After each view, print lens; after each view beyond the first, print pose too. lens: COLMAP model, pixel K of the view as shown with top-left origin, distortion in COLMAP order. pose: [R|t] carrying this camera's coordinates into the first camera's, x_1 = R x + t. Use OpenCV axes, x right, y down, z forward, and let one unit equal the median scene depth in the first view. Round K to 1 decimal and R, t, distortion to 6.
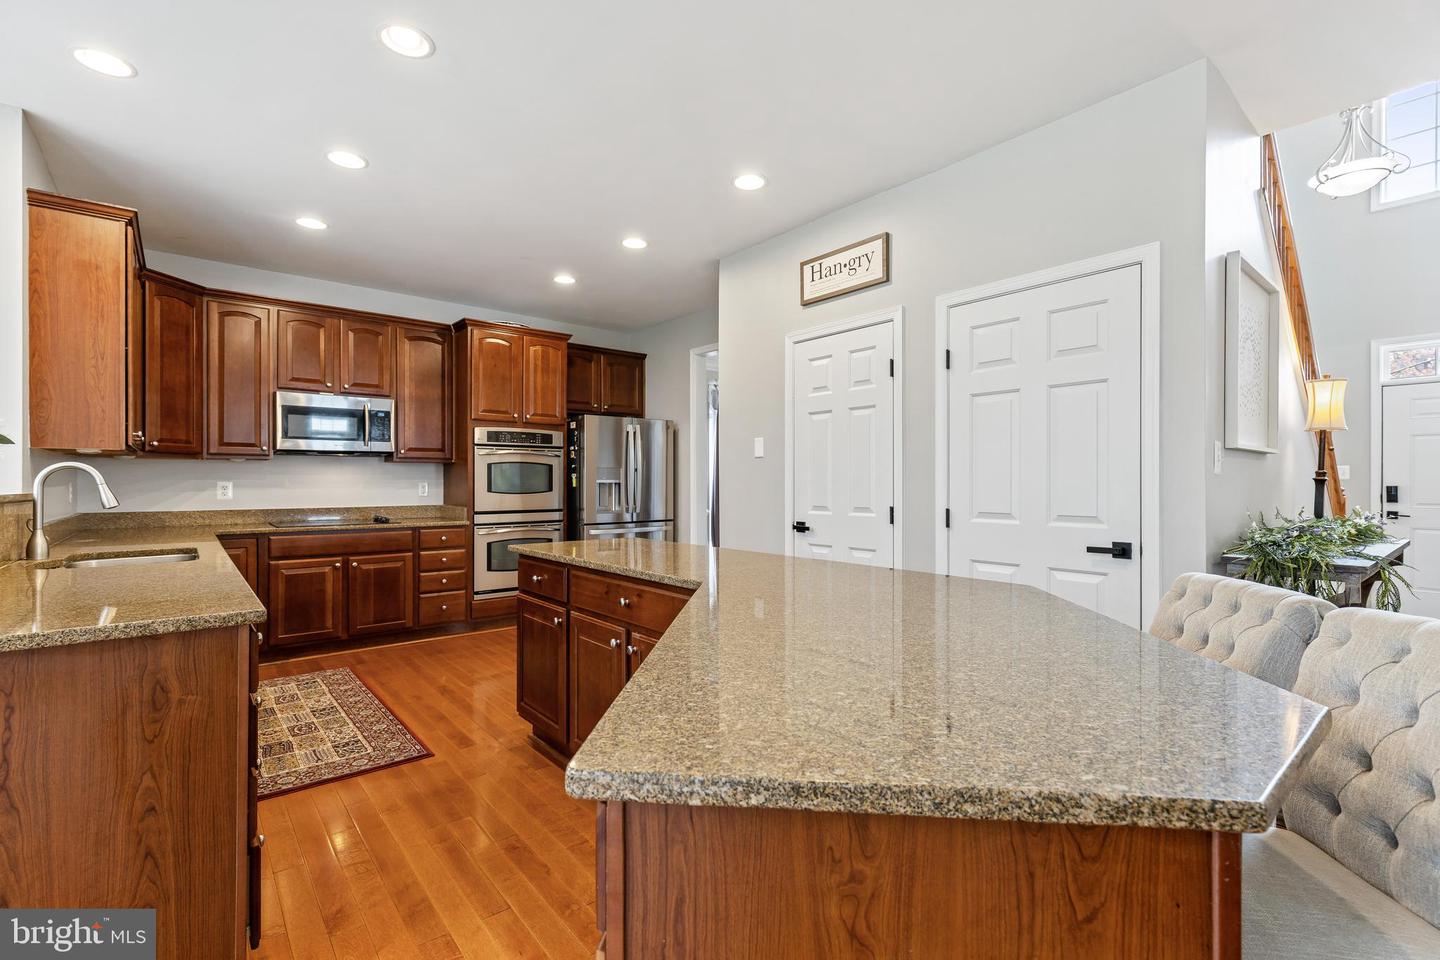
lens RADIAL K [[646.2, 0, 719.2], [0, 646.2, 482.4], [0, 0, 1]] dist [0.007380, -0.001767]
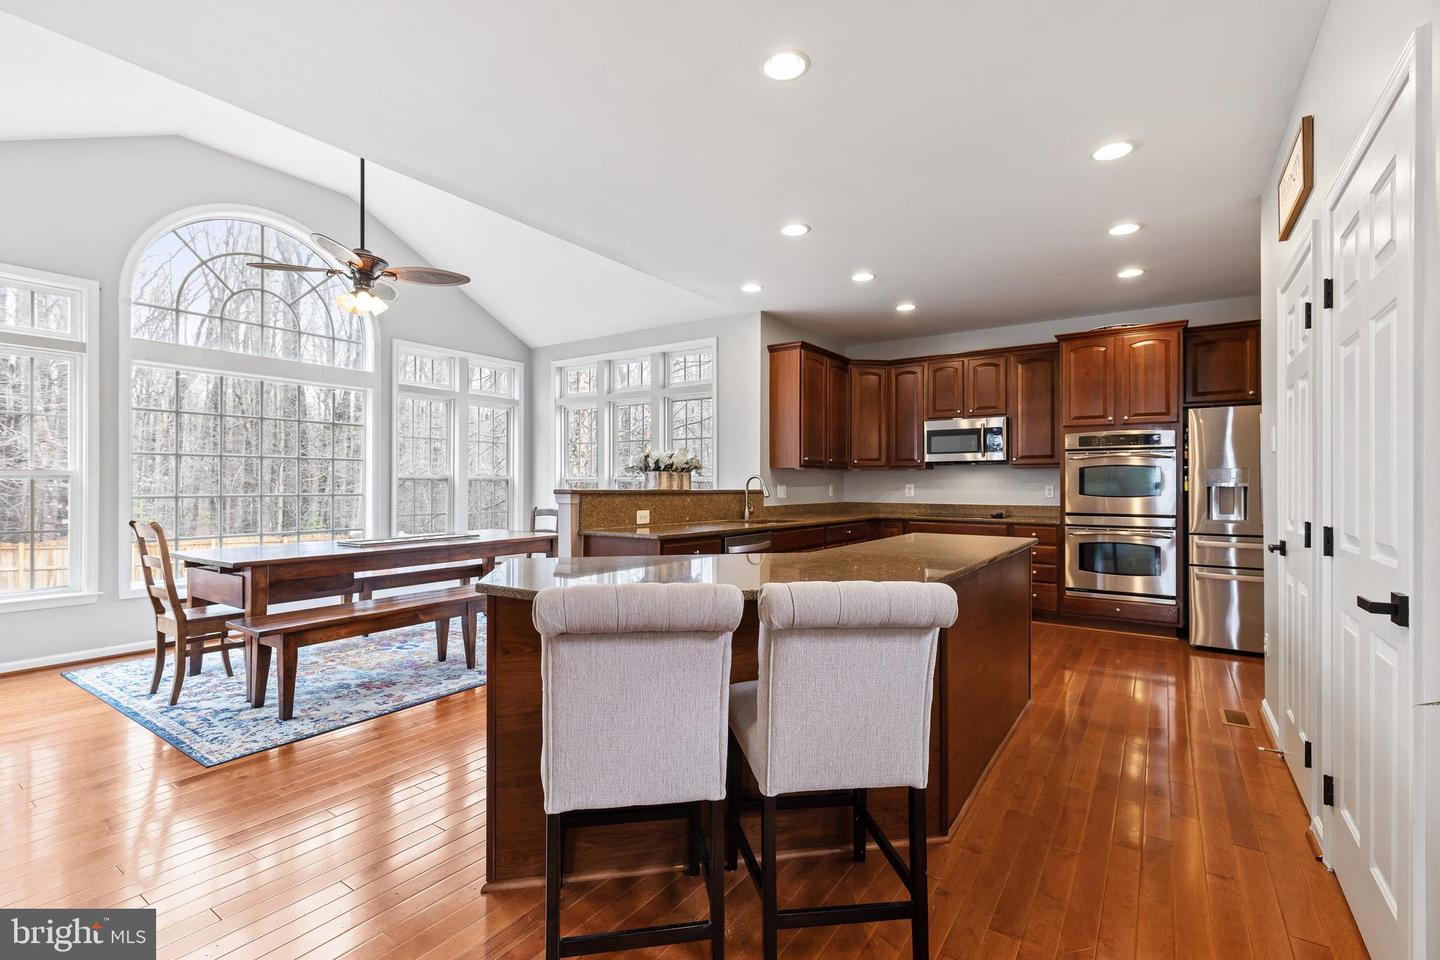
lens RADIAL K [[646.2, 0, 713.0], [0, 646.2, 479.9], [0, 0, 1]] dist [0.007380, -0.001767]
pose [[0.273726, -0.005447, -0.961792, 0.518570], [-0.003085, 0.999974, -0.006541, -0.000288], [0.961803, 0.004757, 0.273702, 0.148079]]
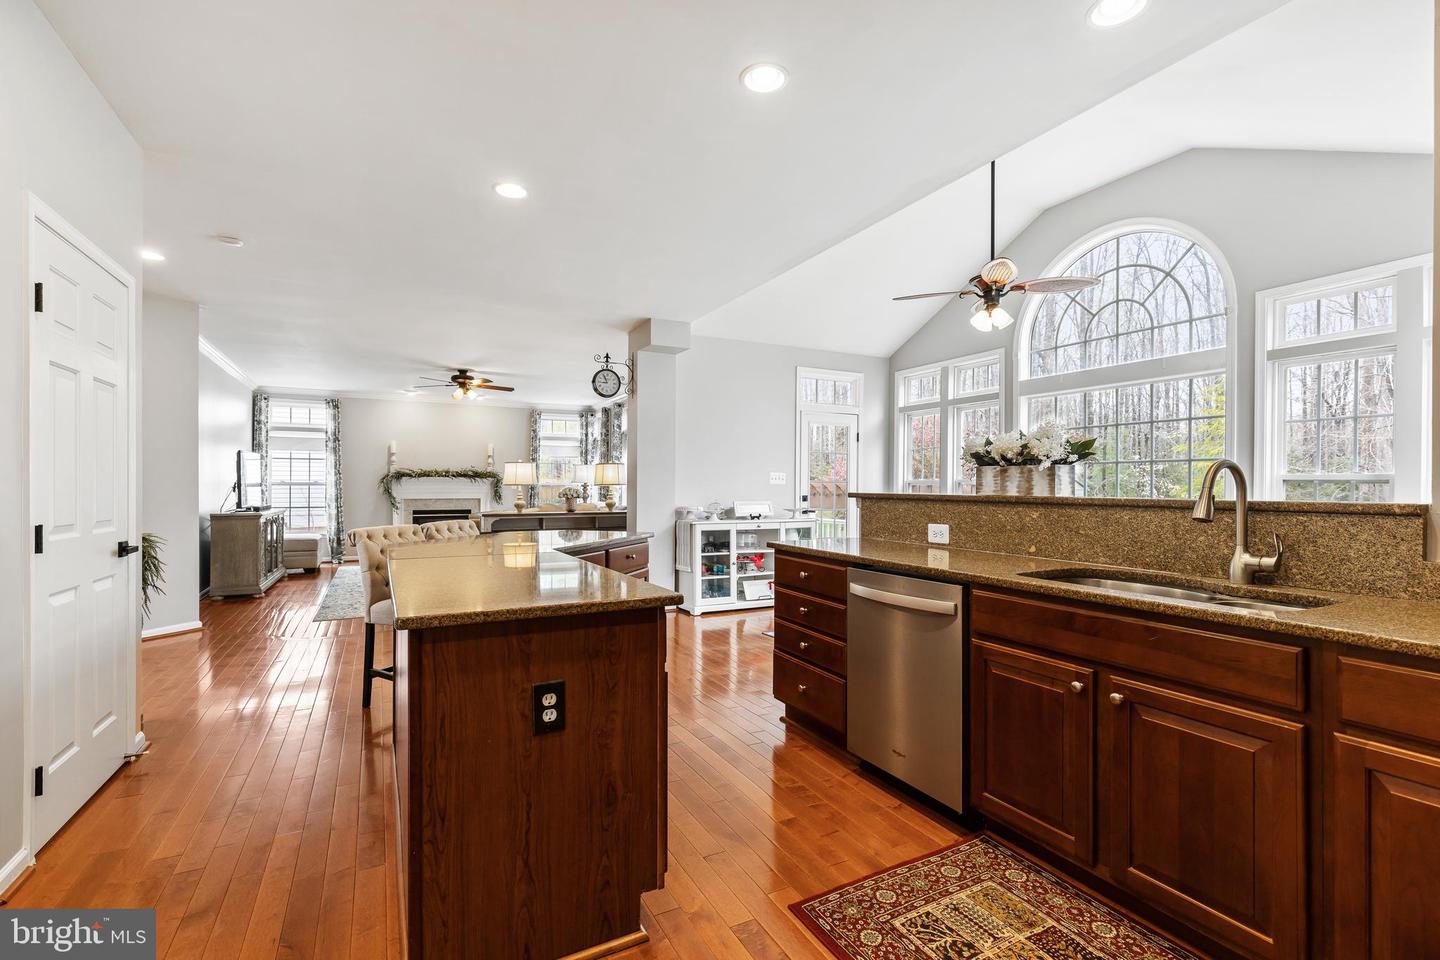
lens RADIAL K [[646.2, 0, 724.4], [0, 646.2, 479.0], [0, 0, 1]] dist [0.007380, -0.001767]
pose [[-0.980619, 0.002944, 0.195904, -0.295978], [0.000423, 0.999917, -0.012908, 0.000331], [-0.195926, -0.012574, -0.980538, 0.970534]]
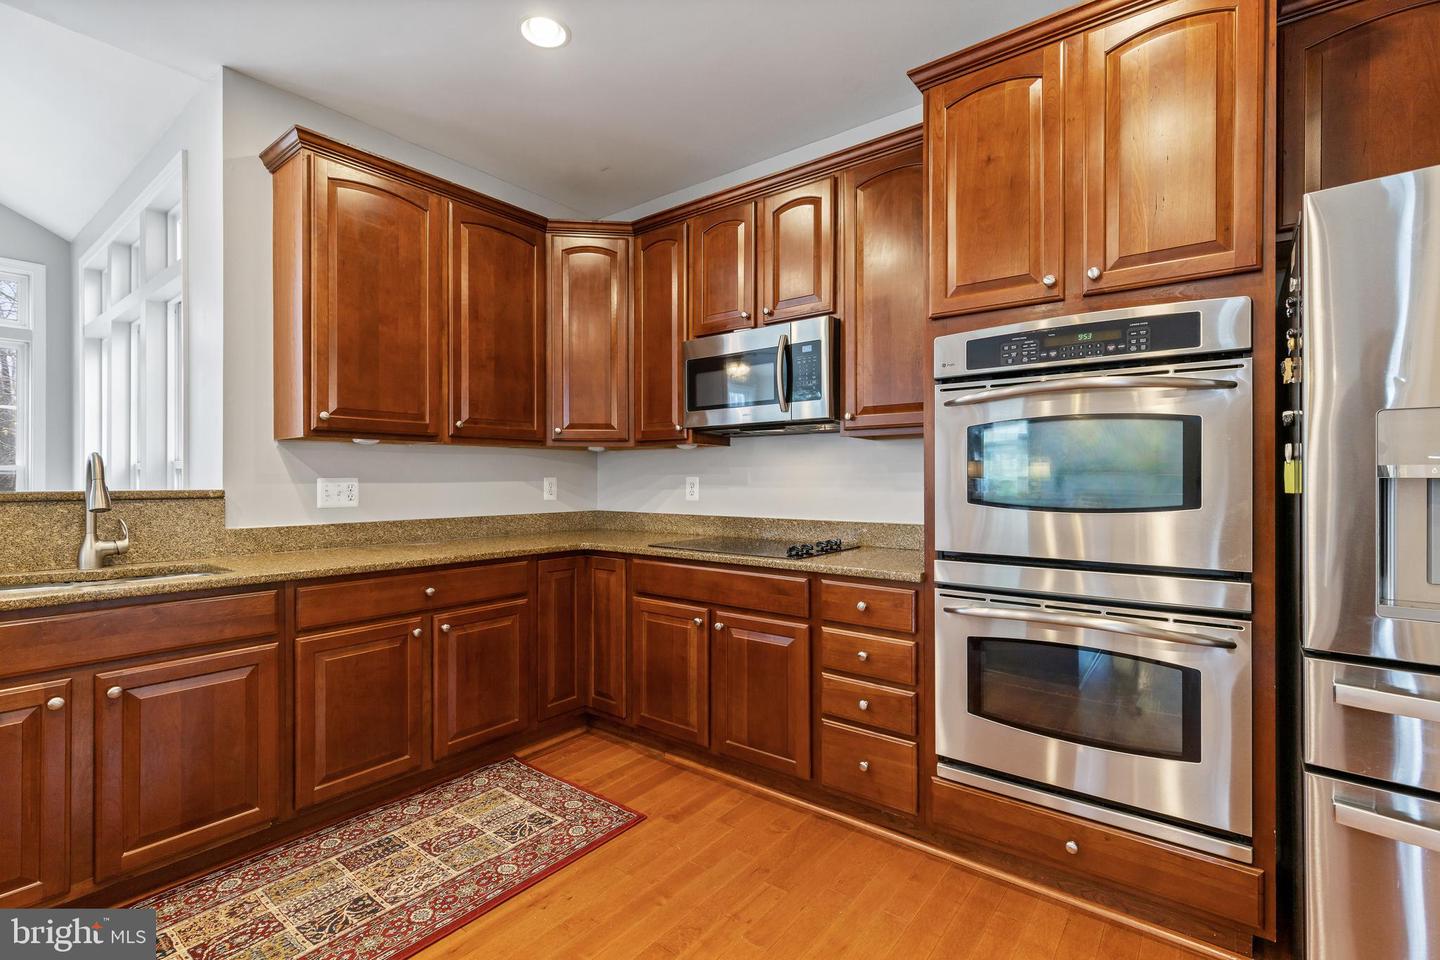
lens RADIAL K [[646.2, 0, 717.4], [0, 646.2, 482.0], [0, 0, 1]] dist [0.007380, -0.001767]
pose [[0.216789, 0.005146, -0.976205, -0.023167], [0.000364, 0.999986, 0.005352, 0.000641], [0.976218, -0.001516, 0.216784, 0.820830]]
